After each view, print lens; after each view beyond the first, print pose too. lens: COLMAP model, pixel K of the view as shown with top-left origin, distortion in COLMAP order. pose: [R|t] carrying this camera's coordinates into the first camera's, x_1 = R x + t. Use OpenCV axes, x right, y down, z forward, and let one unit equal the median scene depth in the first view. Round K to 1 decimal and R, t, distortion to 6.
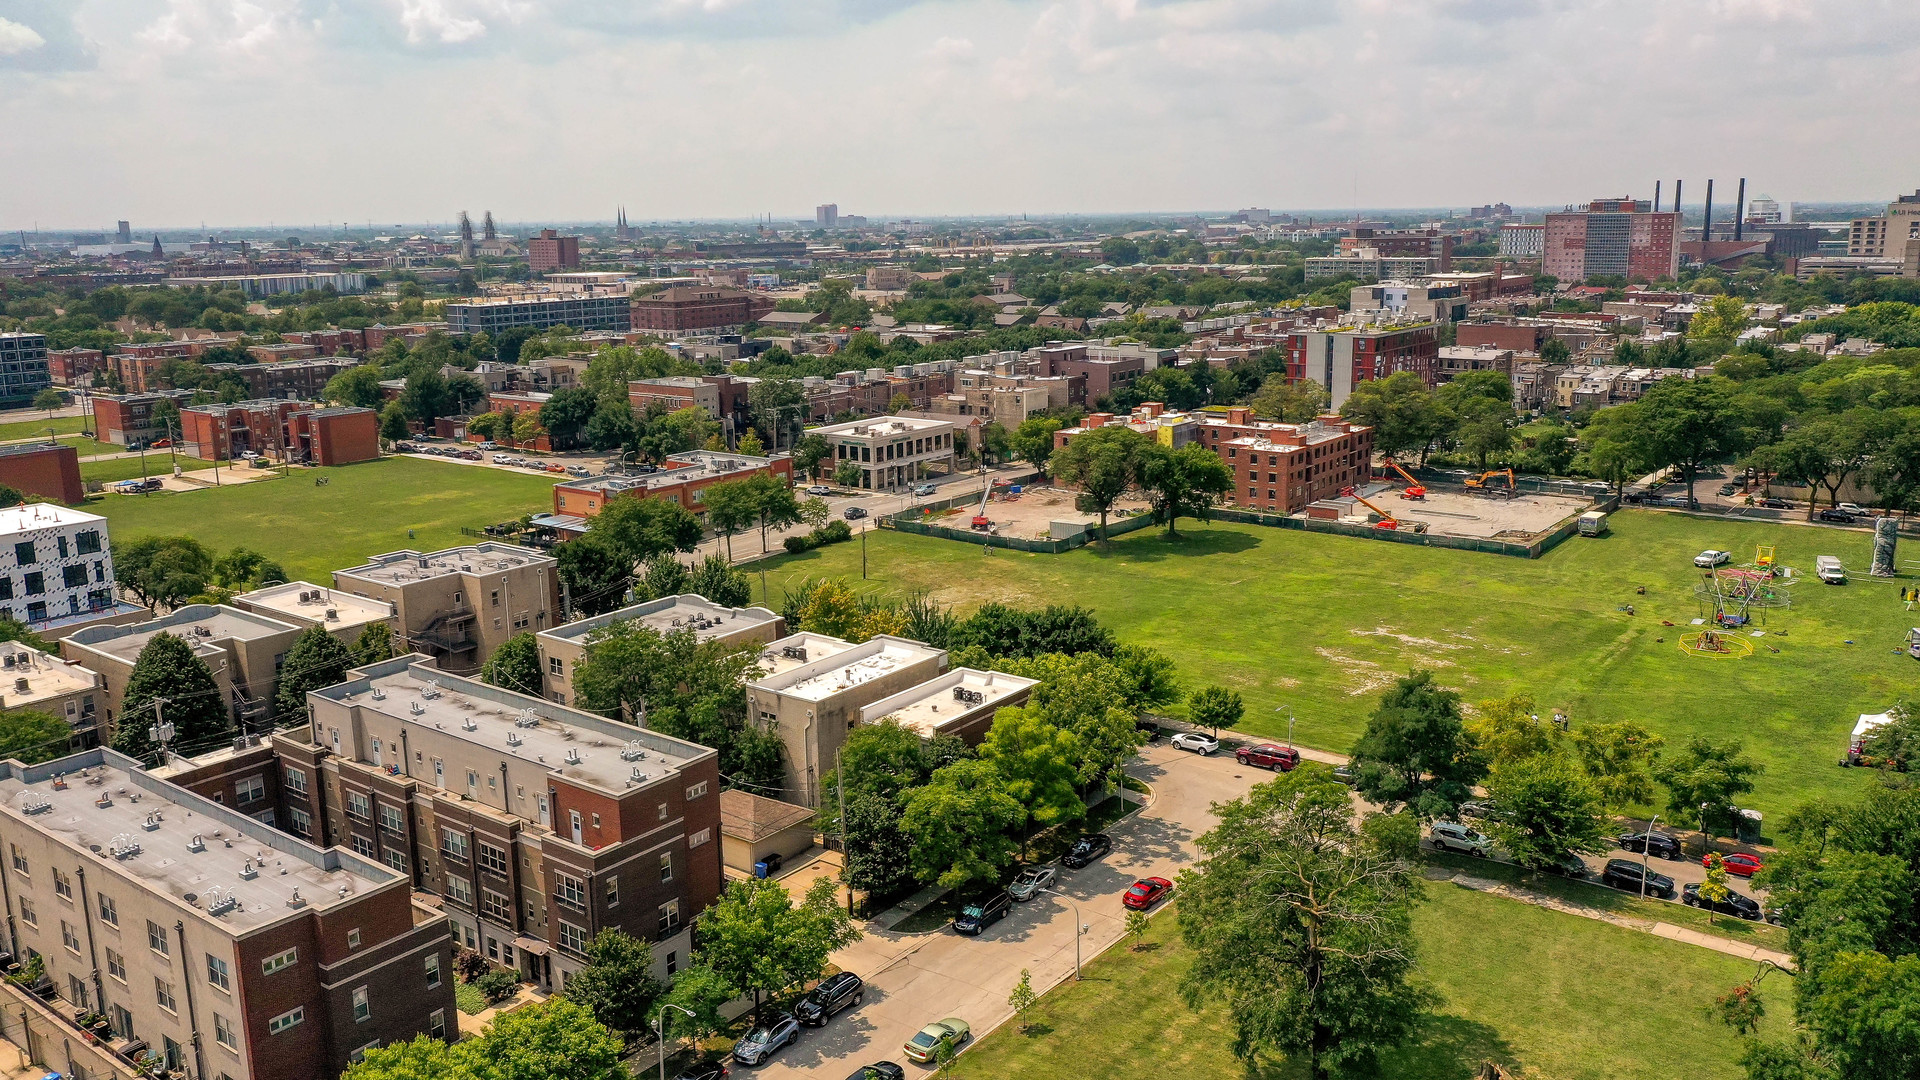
lens RADIAL K [[1522.8, 0, 960.0], [0, 1522.8, 540.0], [0, 0, 1]] dist [0.000144, -0.005765]
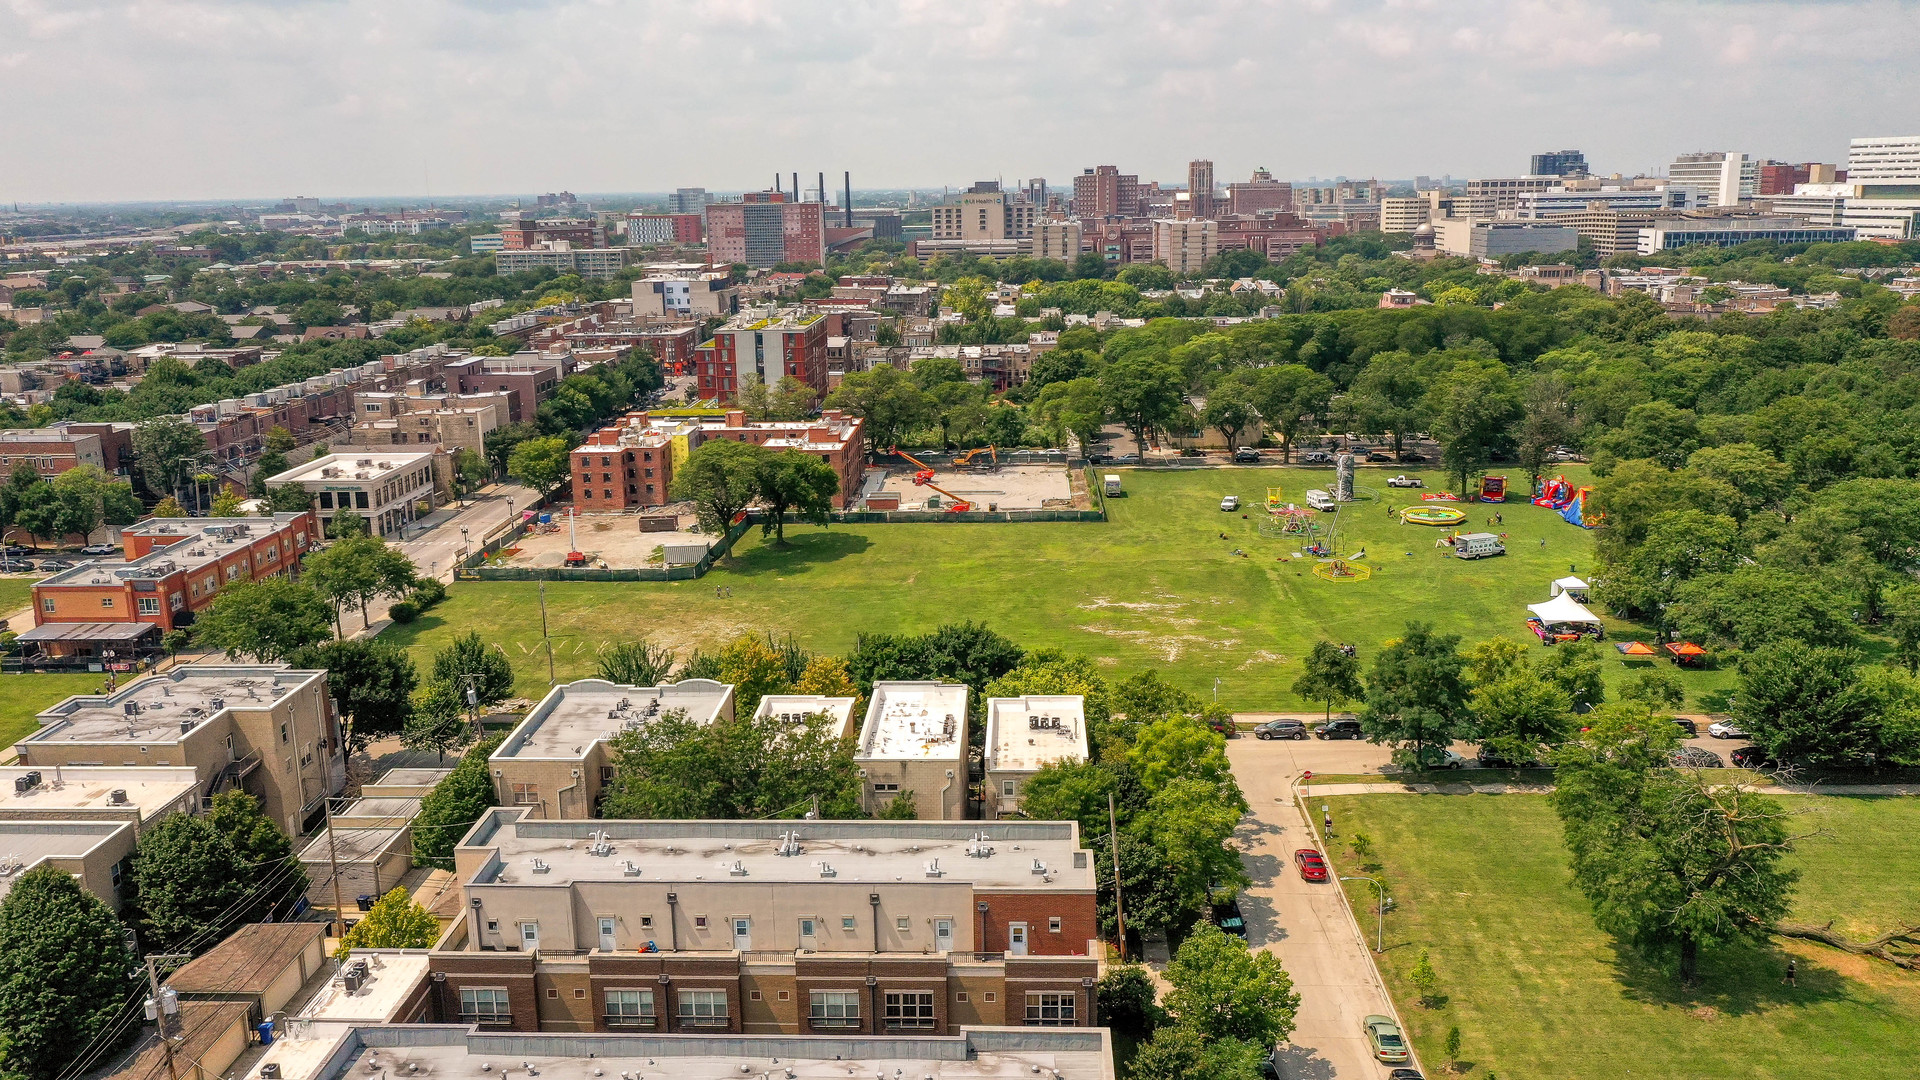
lens RADIAL K [[1520.0, 0, 980.6], [0, 1520.0, 538.6], [0, 0, 1]] dist [0.001824, -0.003115]
pose [[0.816107, -0.129270, 0.563258, -0.369441], [0.125135, 0.991066, 0.046145, -0.042963], [-0.564191, 0.032824, 0.824992, 0.138507]]
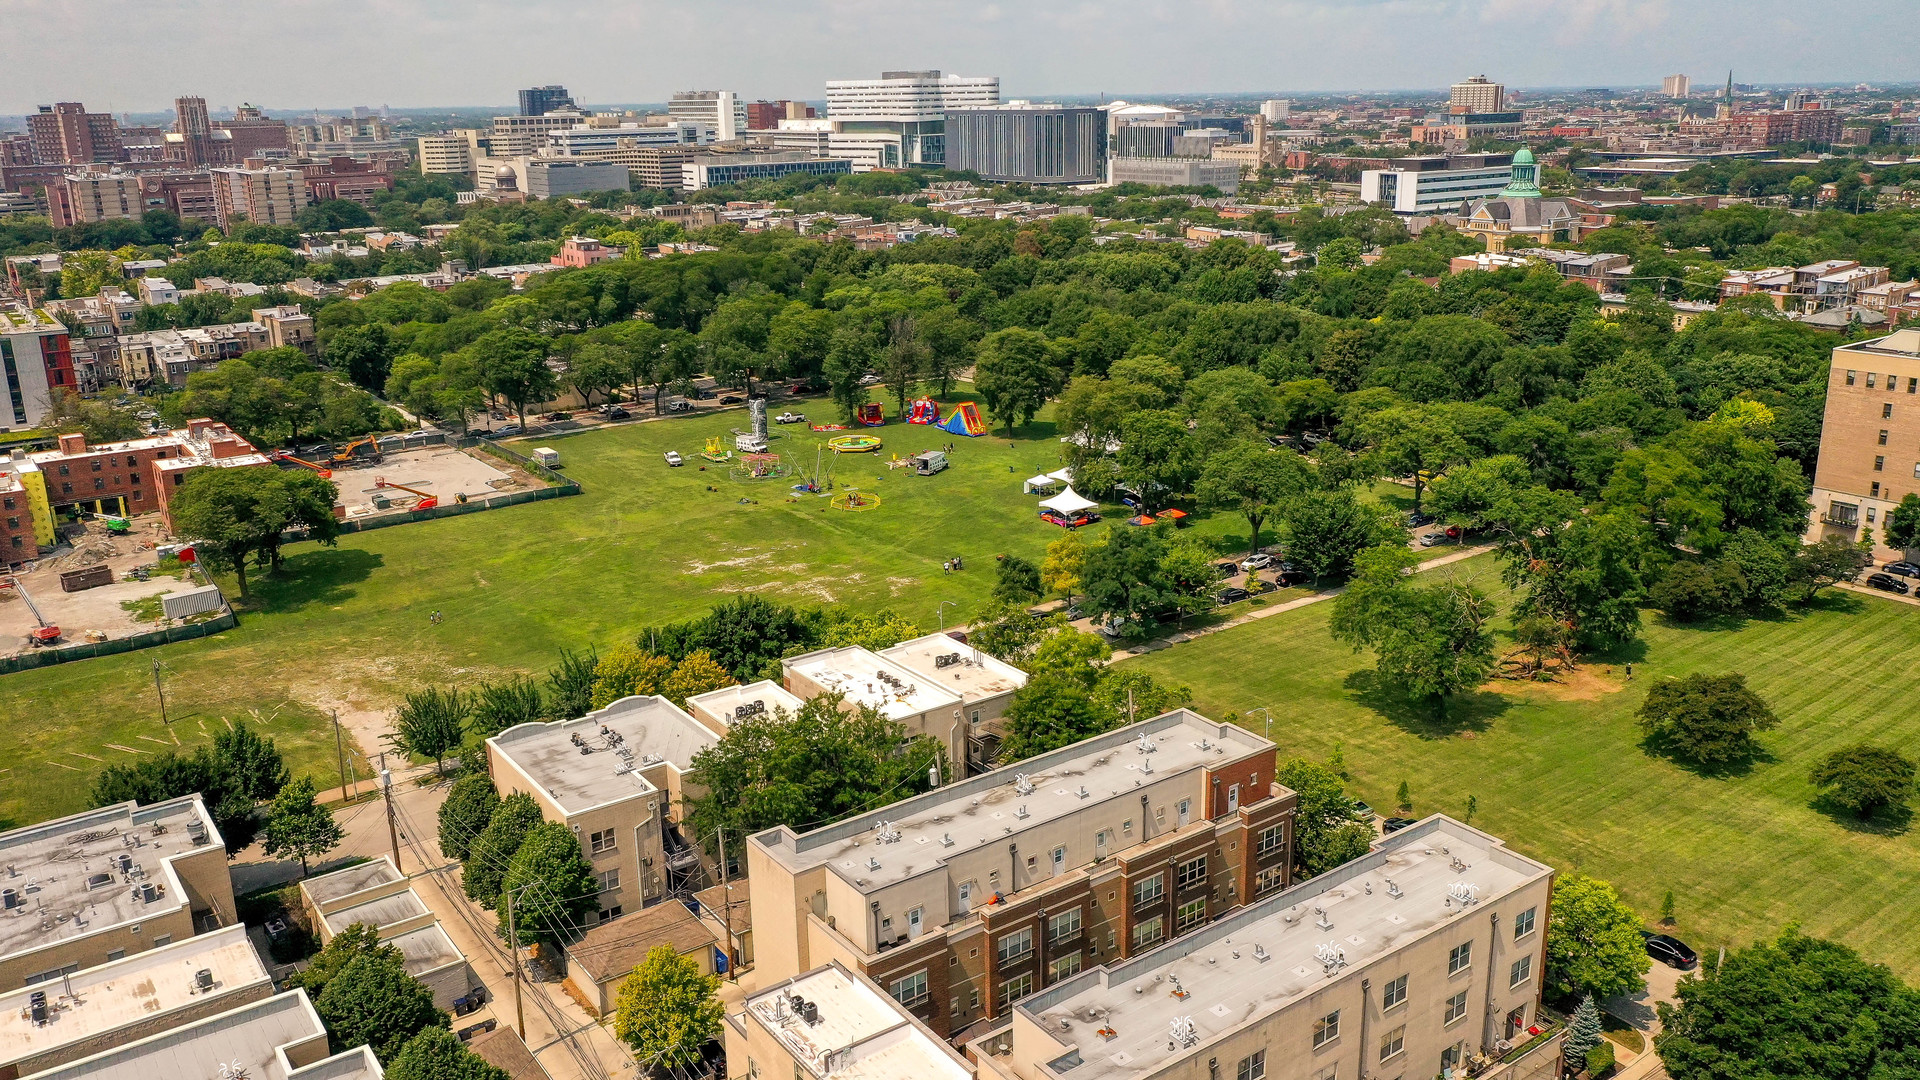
lens RADIAL K [[1501.7, 0, 989.8], [0, 1501.7, 533.4], [0, 0, 1]] dist [0.002063, -0.000132]
pose [[0.281808, -0.259679, 0.923662, -0.649394], [0.214567, 0.955354, 0.203125, -0.135758], [-0.935171, 0.140945, 0.324945, 0.389109]]
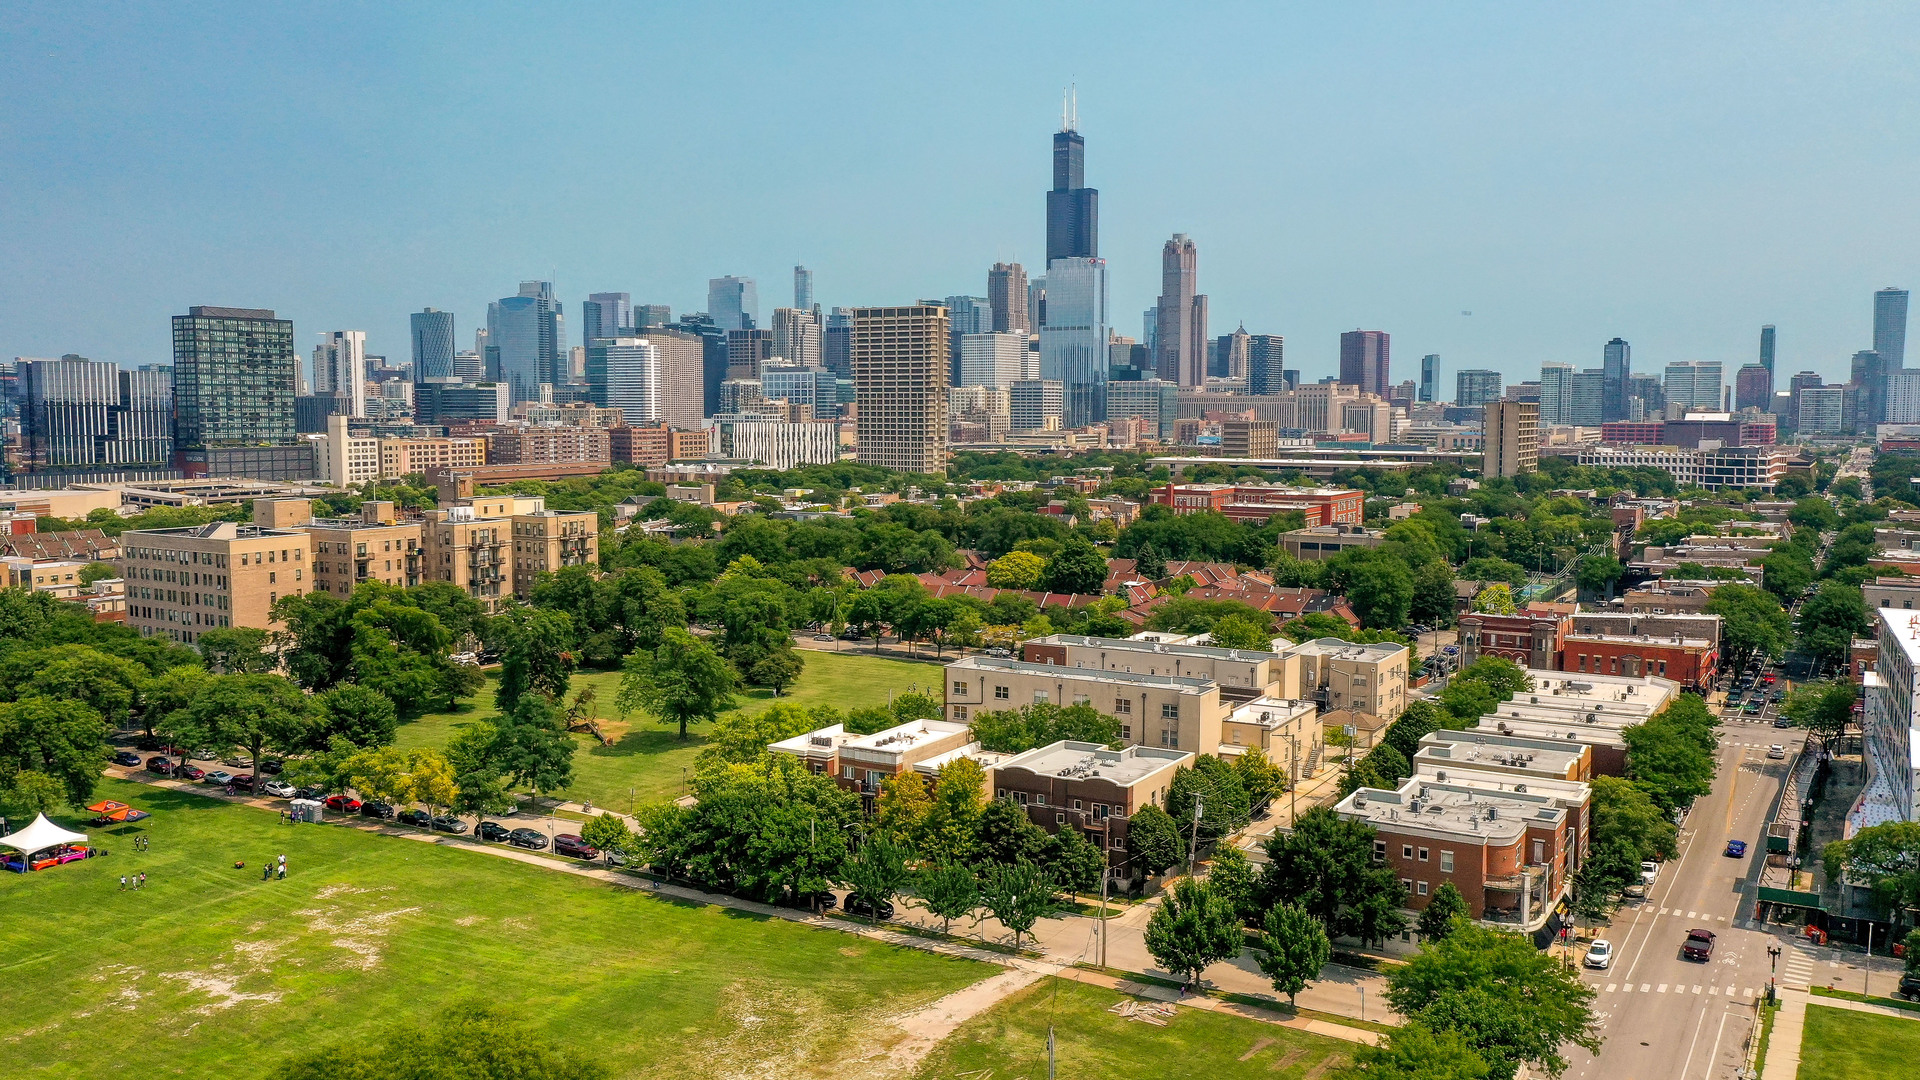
lens RADIAL K [[1501.7, 0, 989.8], [0, 1501.7, 533.4], [0, 0, 1]] dist [0.002063, -0.000132]
pose [[-0.991807, 0.018659, -0.126373, 0.013258], [-0.019095, 0.956506, 0.291087, -0.326733], [0.126308, 0.291115, -0.948313, 1.509249]]
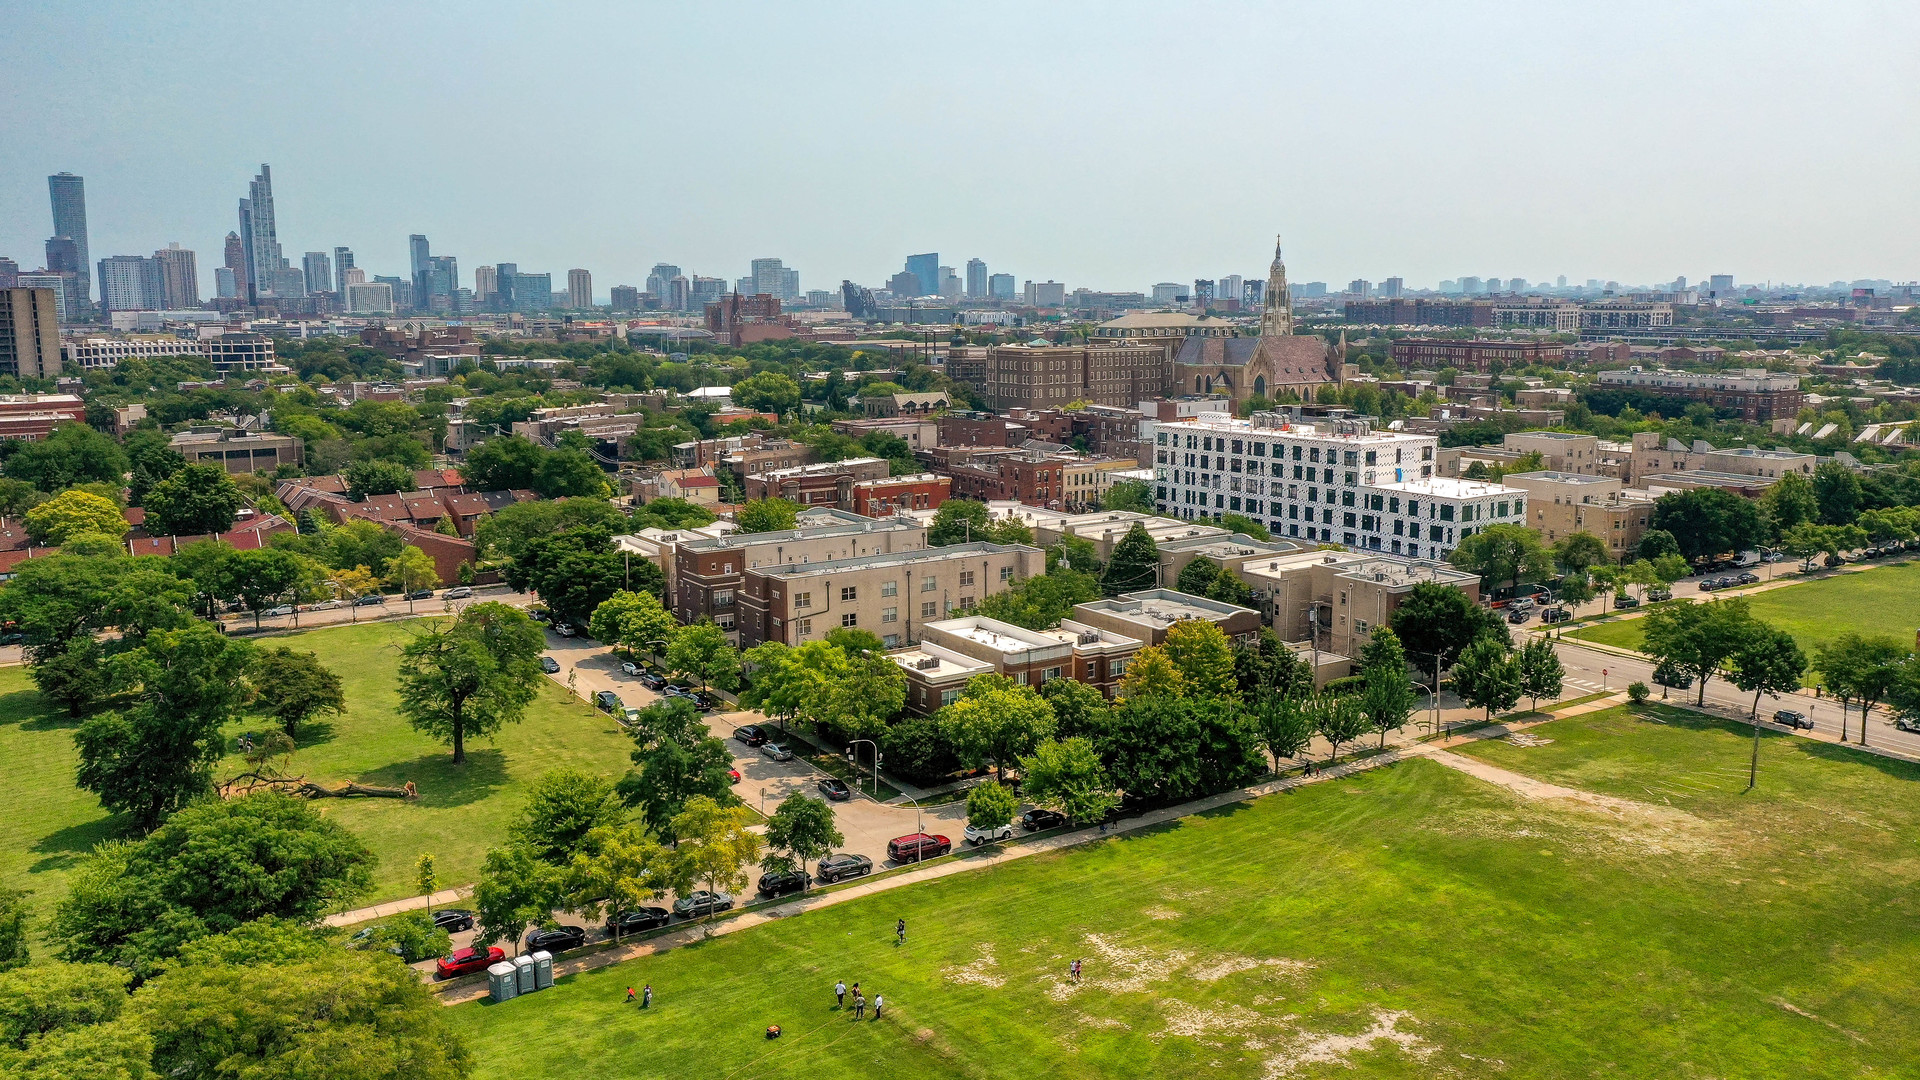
lens RADIAL K [[1494.9, 0, 975.9], [0, 1494.9, 540.0], [0, 0, 1]] dist [-0.006242, 0.000723]
pose [[-0.335658, 0.167693, -0.926937, 0.735727], [-0.187852, 0.952345, 0.240314, -0.195725], [0.923063, 0.254790, -0.288161, 0.893520]]
